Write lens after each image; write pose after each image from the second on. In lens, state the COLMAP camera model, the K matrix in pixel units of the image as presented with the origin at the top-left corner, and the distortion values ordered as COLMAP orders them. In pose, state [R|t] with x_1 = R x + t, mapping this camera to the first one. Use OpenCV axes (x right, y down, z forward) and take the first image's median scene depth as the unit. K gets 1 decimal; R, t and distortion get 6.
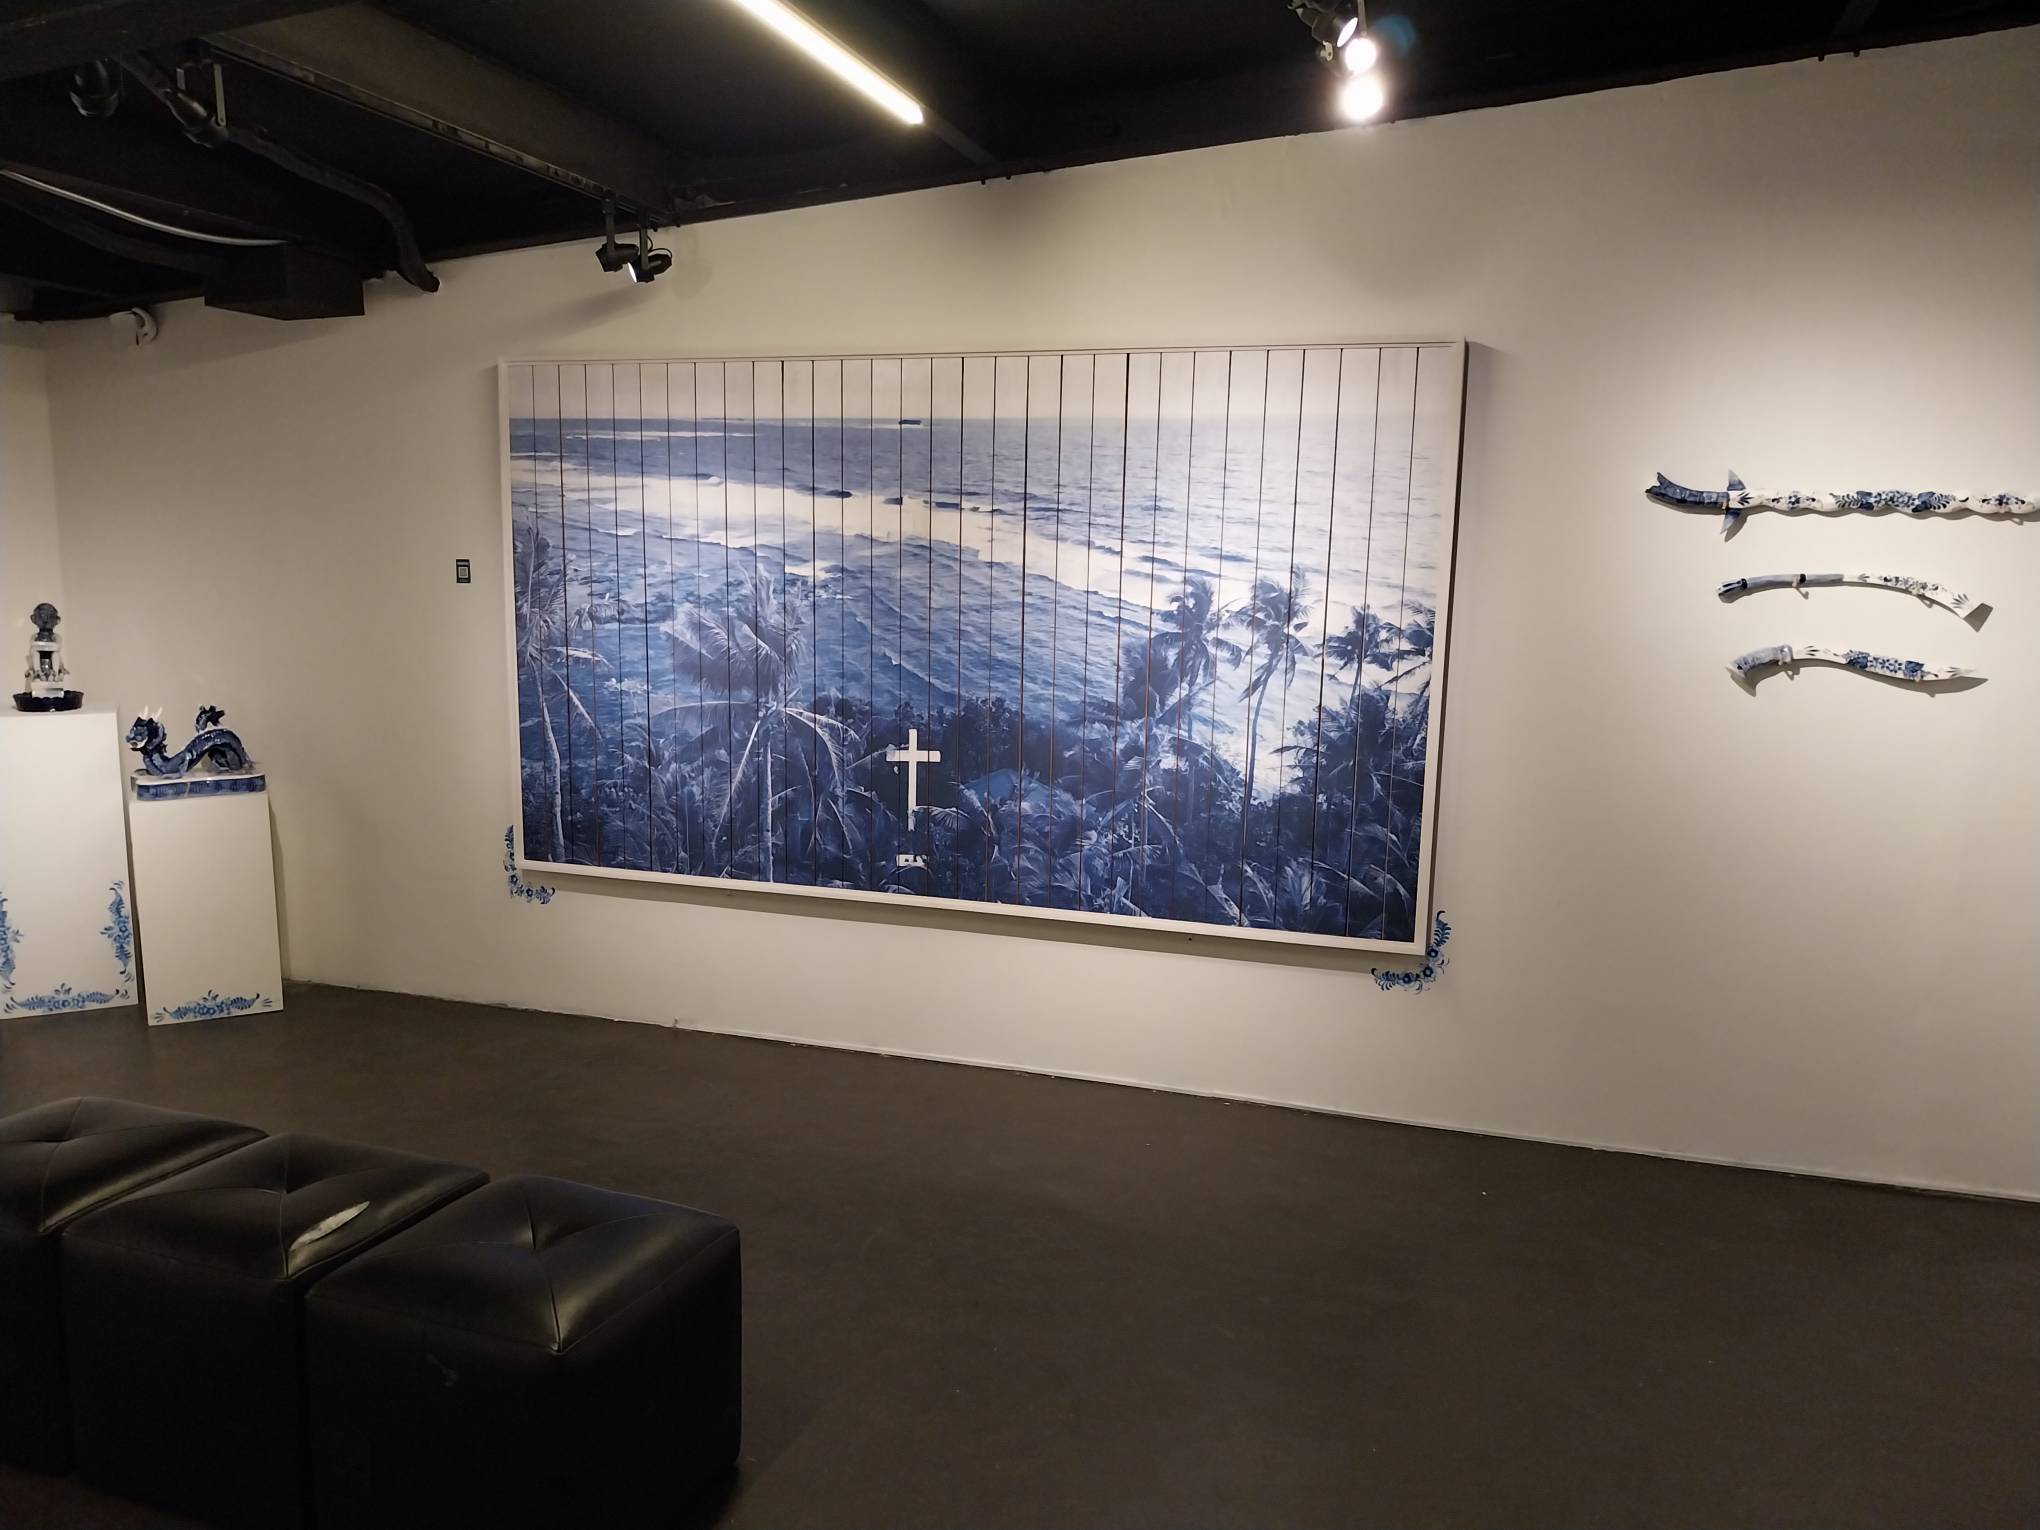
lens RADIAL K [[1605.3, 0, 1030.7], [0, 1605.3, 766.4], [0, 0, 1]] dist [0.011363, 0.000442]
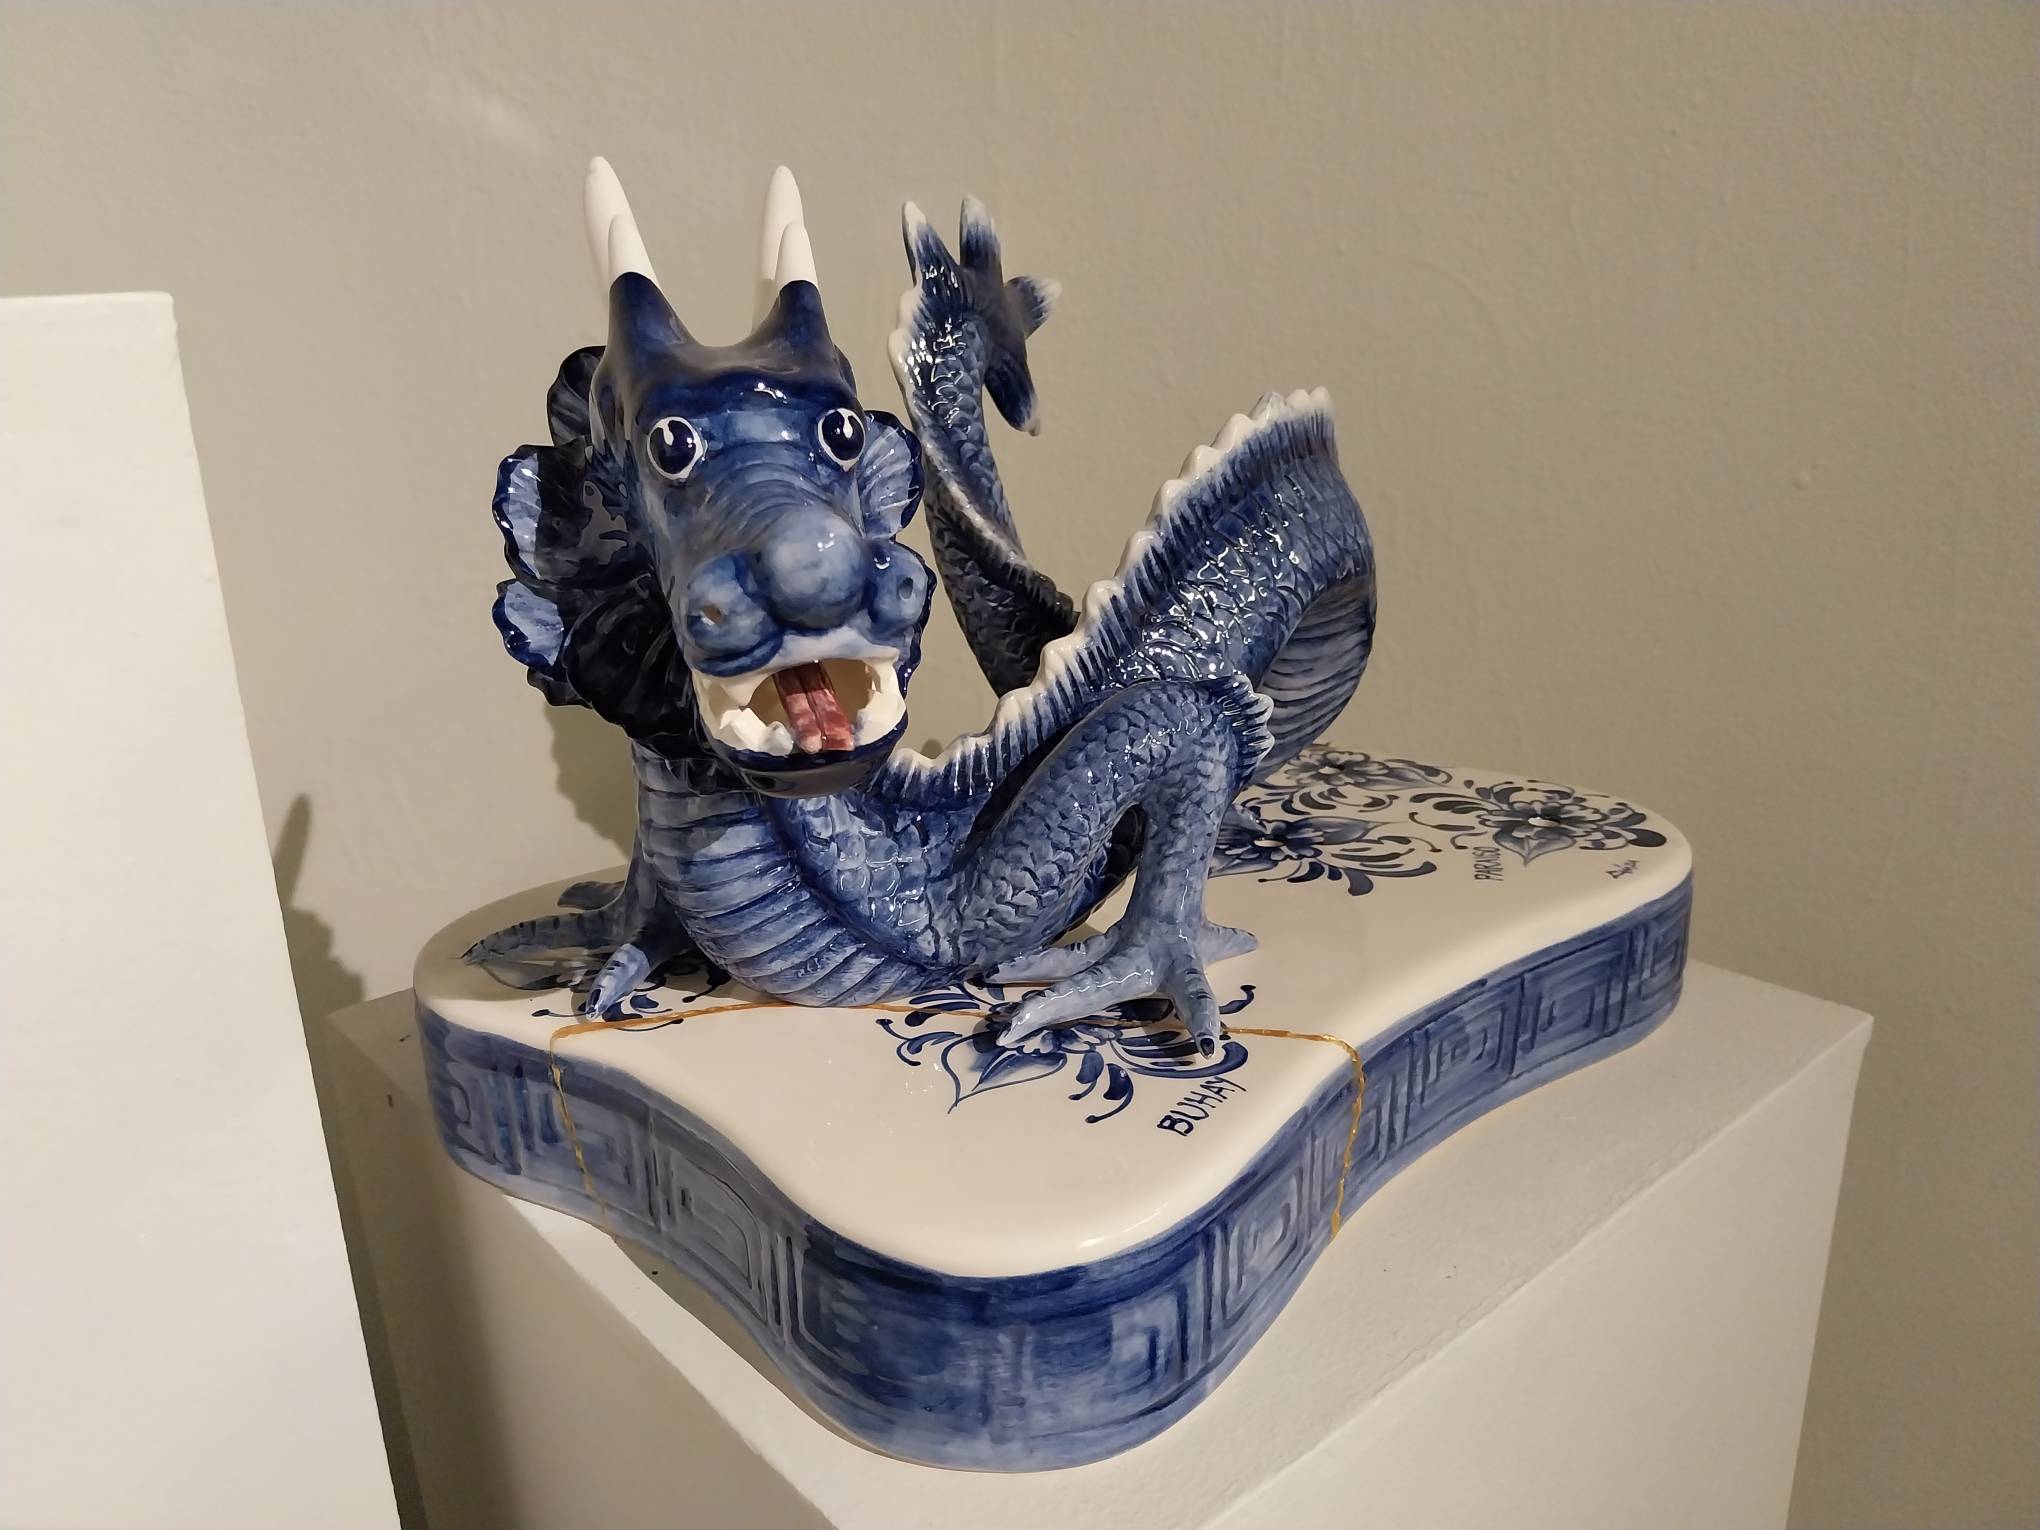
lens RADIAL K [[1554.6, 0, 1020.0], [0, 1554.6, 789.9], [0, 0, 1]] dist [0.009114, -0.002566]
pose [[0.970980, -0.116701, 0.208753, -0.518248], [0.080544, 0.981442, 0.174024, -0.018052], [-0.225188, -0.152160, 0.962360, 0.868872]]
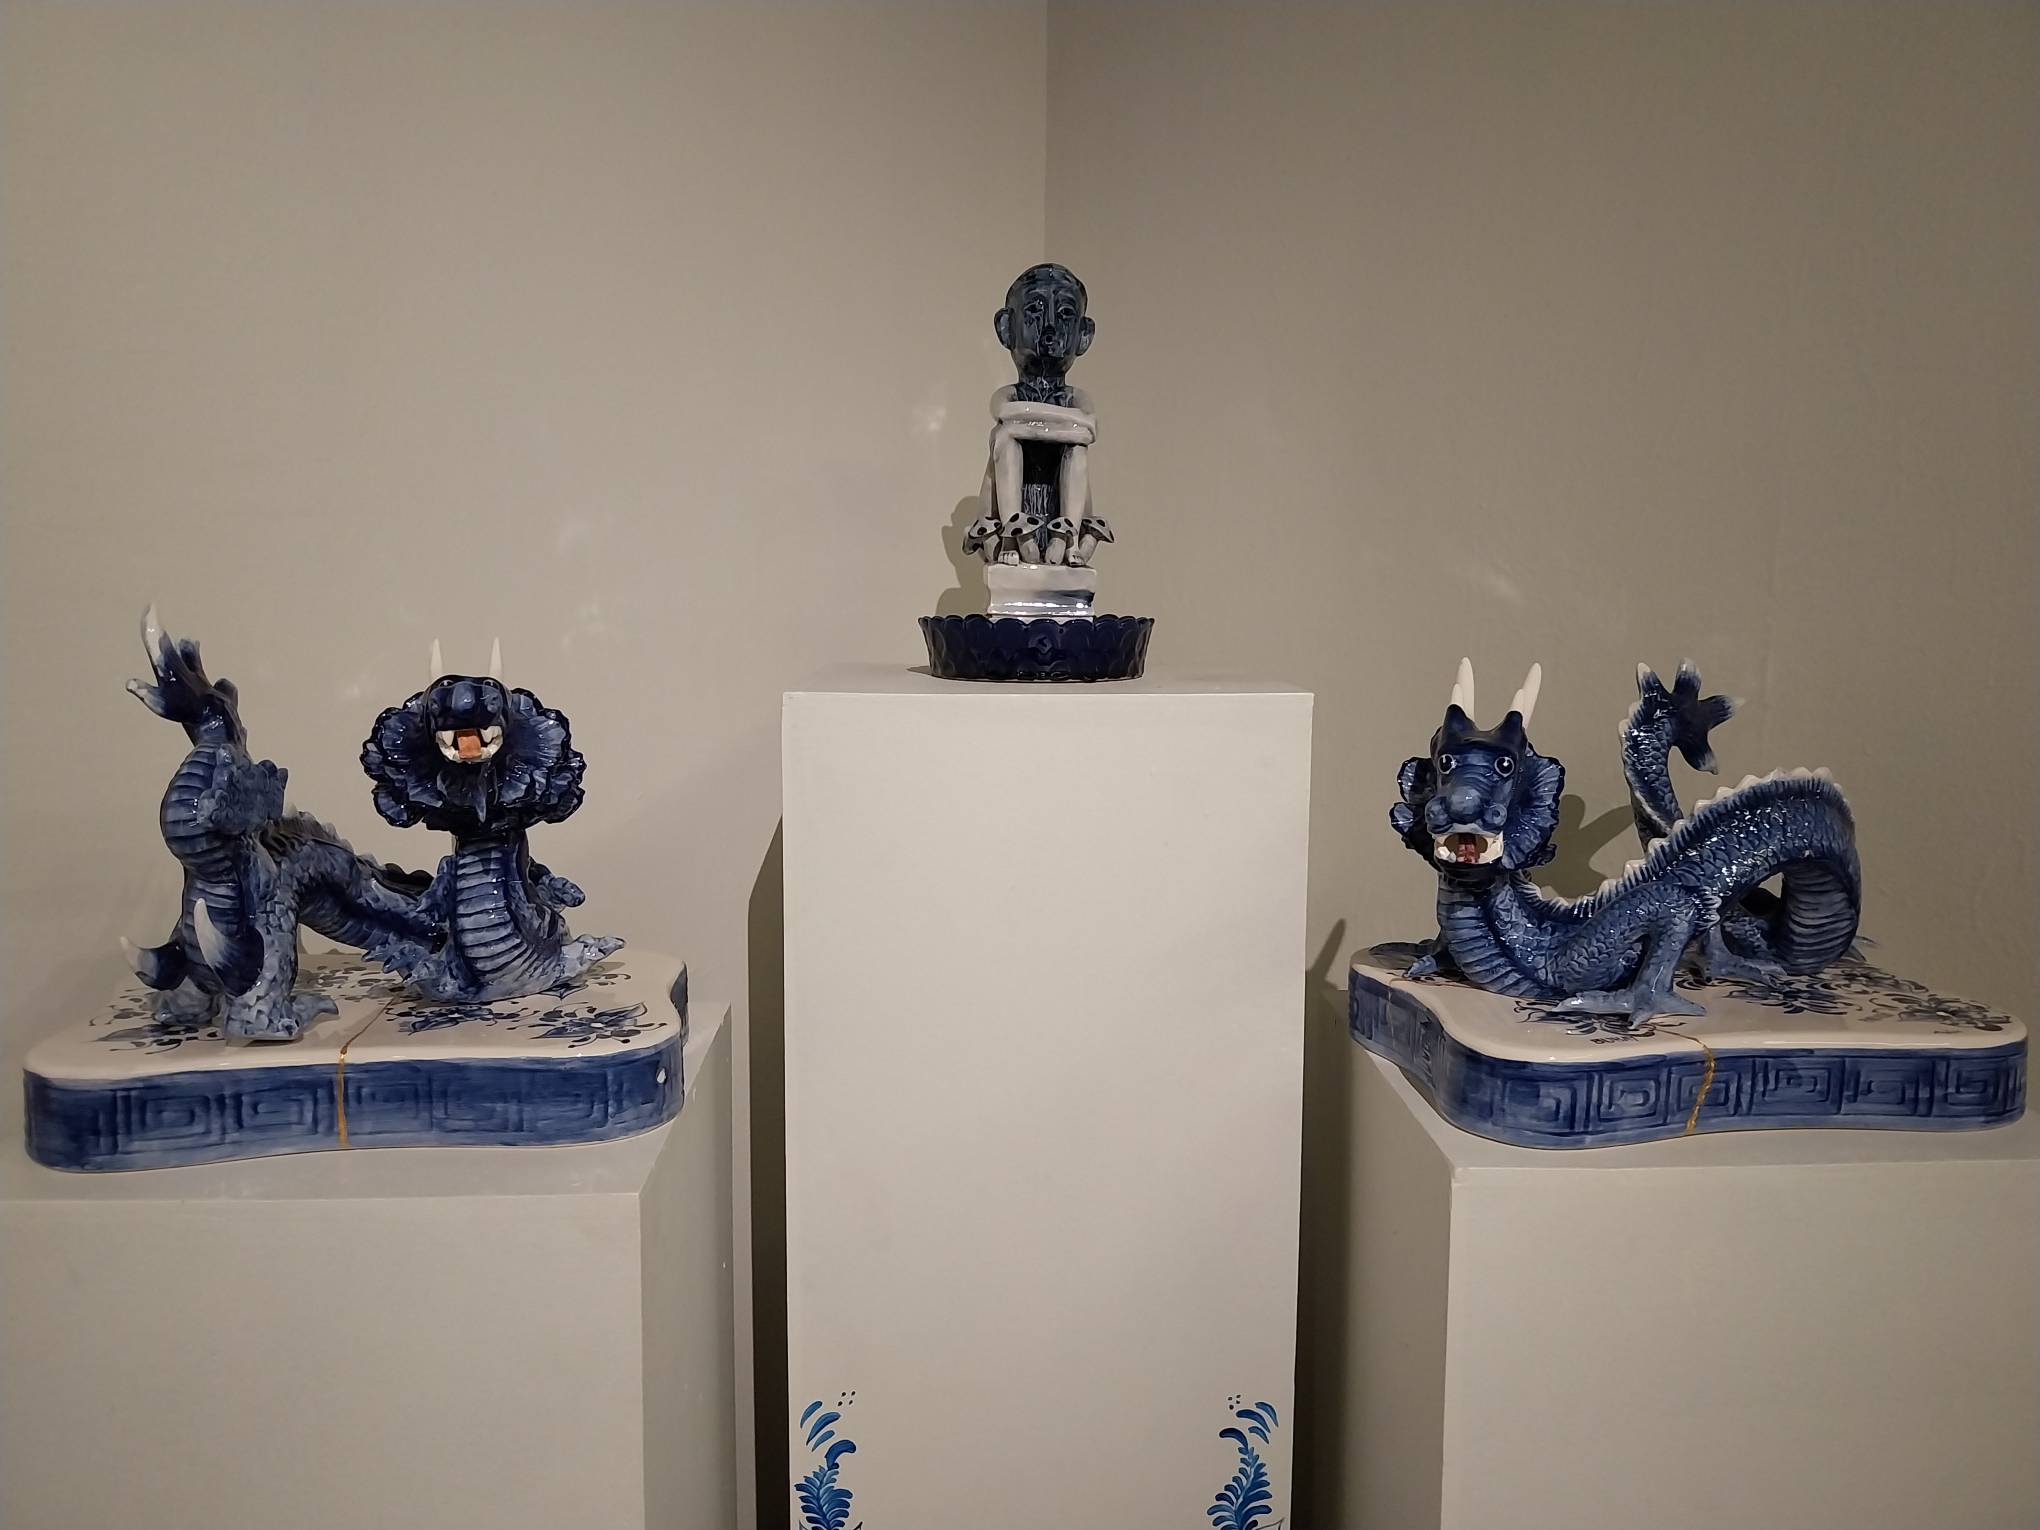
lens RADIAL K [[1605.3, 0, 1030.7], [0, 1605.3, 766.4], [0, 0, 1]] dist [0.011363, 0.000442]
pose [[0.899956, 0.035346, -0.434546, -0.479535], [-0.053800, 0.998094, -0.030237, -0.013028], [0.432649, 0.050590, 0.900142, 0.741523]]
